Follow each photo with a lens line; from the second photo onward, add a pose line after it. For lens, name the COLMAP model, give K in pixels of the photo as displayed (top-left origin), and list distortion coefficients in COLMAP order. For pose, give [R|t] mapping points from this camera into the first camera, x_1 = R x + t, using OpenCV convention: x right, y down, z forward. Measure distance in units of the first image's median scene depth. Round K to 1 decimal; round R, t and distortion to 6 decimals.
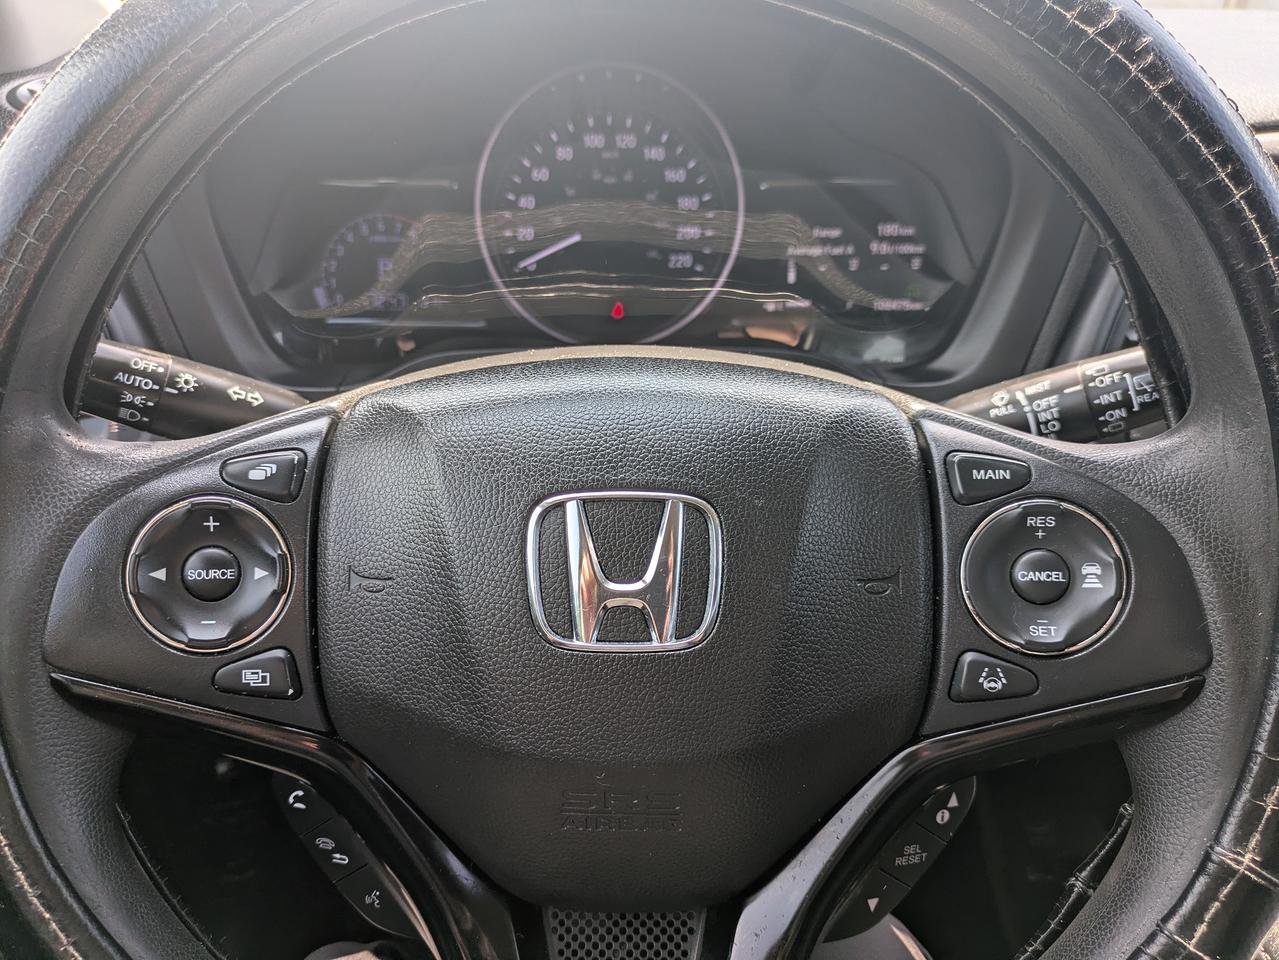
lens RADIAL K [[940.8, 0, 627.1], [0, 940.8, 499.6], [0, 0, 1]] dist [0.008821, 0.003044]
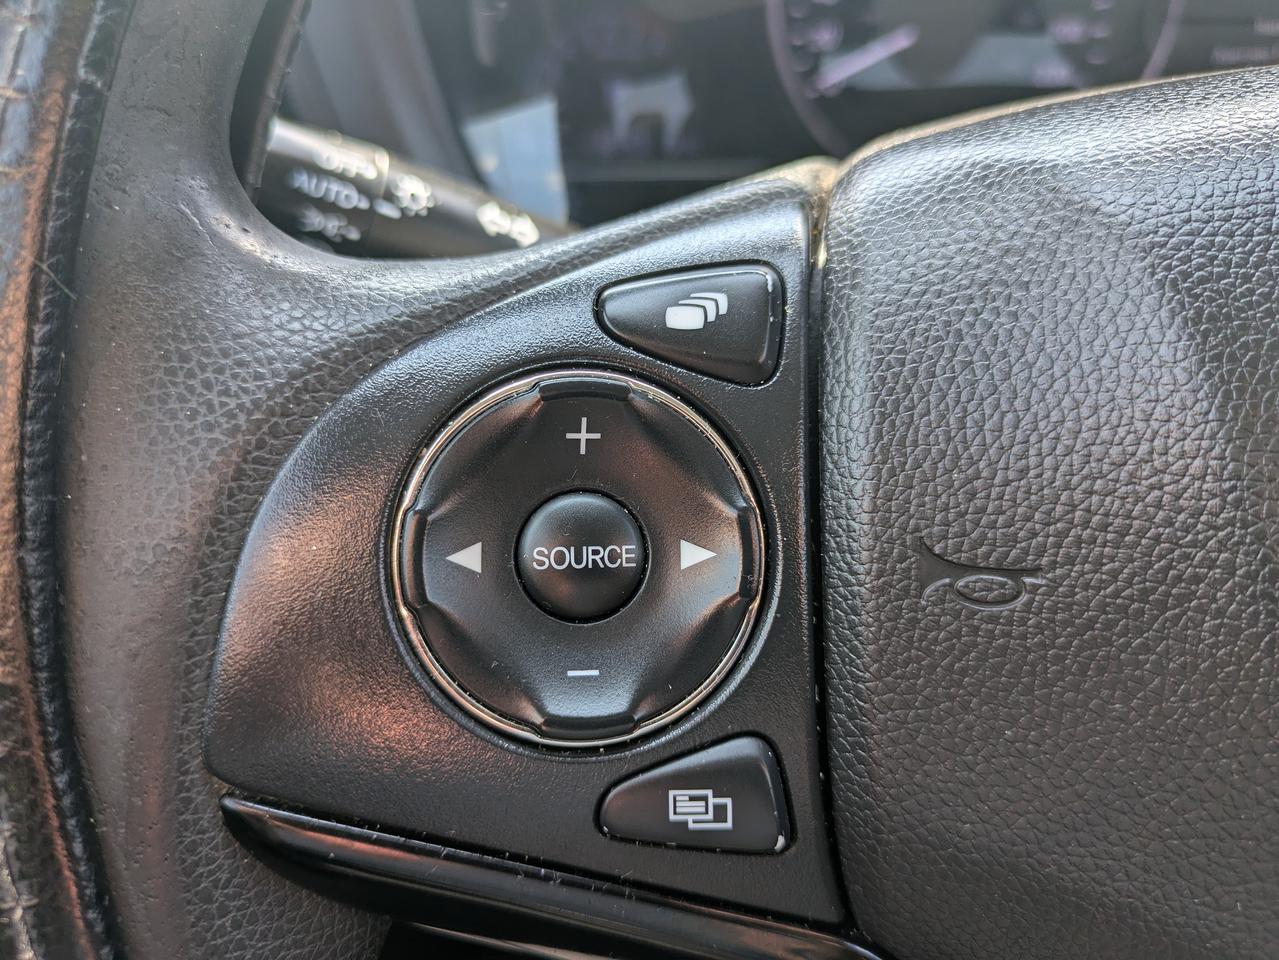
lens RADIAL K [[940.8, 0, 636.9], [0, 940.8, 484.3], [0, 0, 1]] dist [0.008821, 0.003044]
pose [[0.997738, -0.001388, -0.067212, -0.389608], [0.003655, 0.999429, 0.033604, 0.033133], [0.067127, -0.033774, 0.997173, 0.587164]]
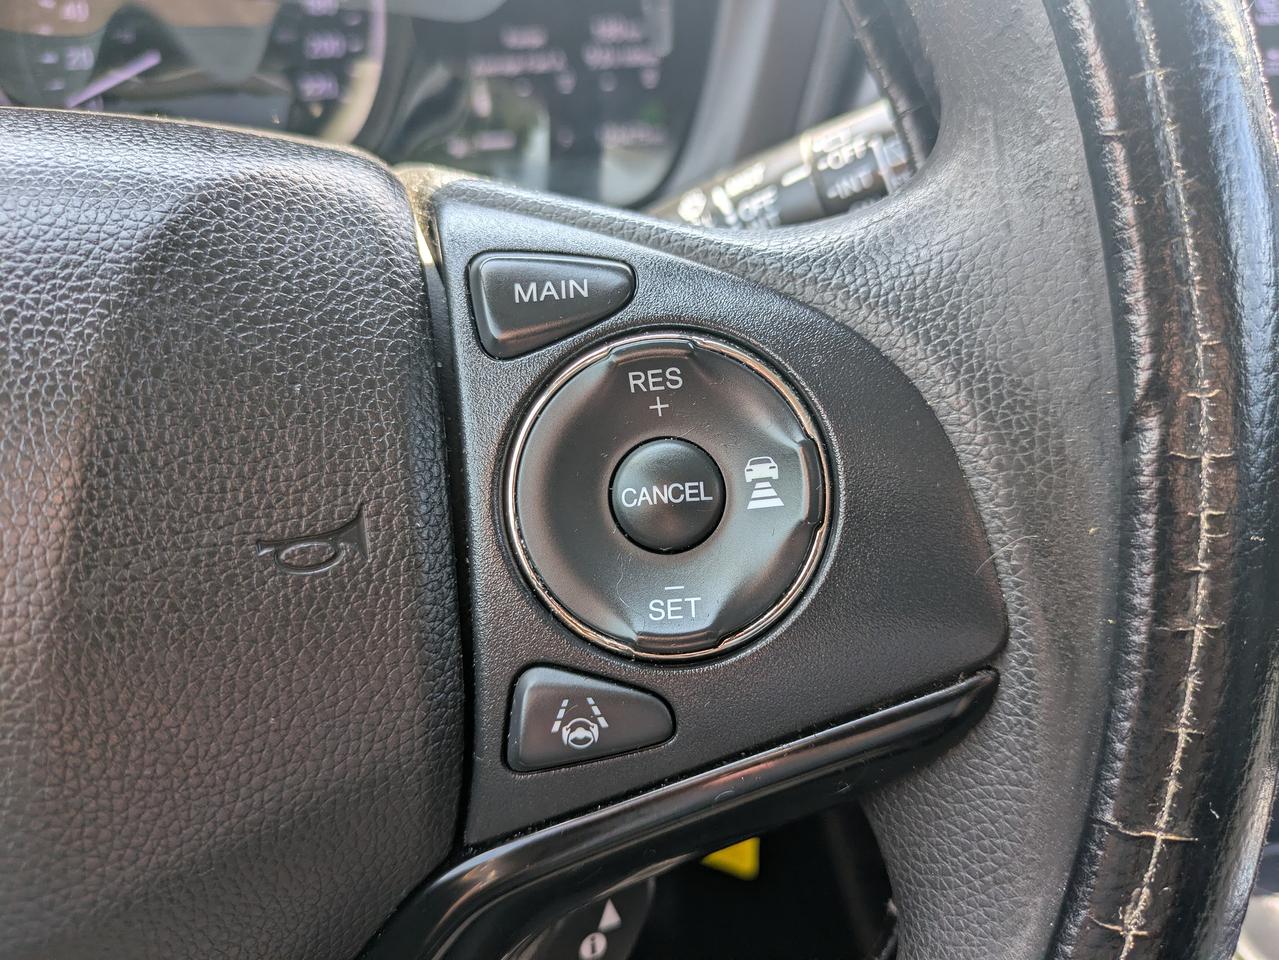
lens RADIAL K [[940.8, 0, 648.7], [0, 940.8, 477.4], [0, 0, 1]] dist [0.008821, 0.003044]
pose [[0.988050, -0.093783, 0.122322, 0.371688], [0.089299, 0.995134, 0.041649, 0.051851], [-0.125633, -0.030228, 0.991616, 0.527264]]
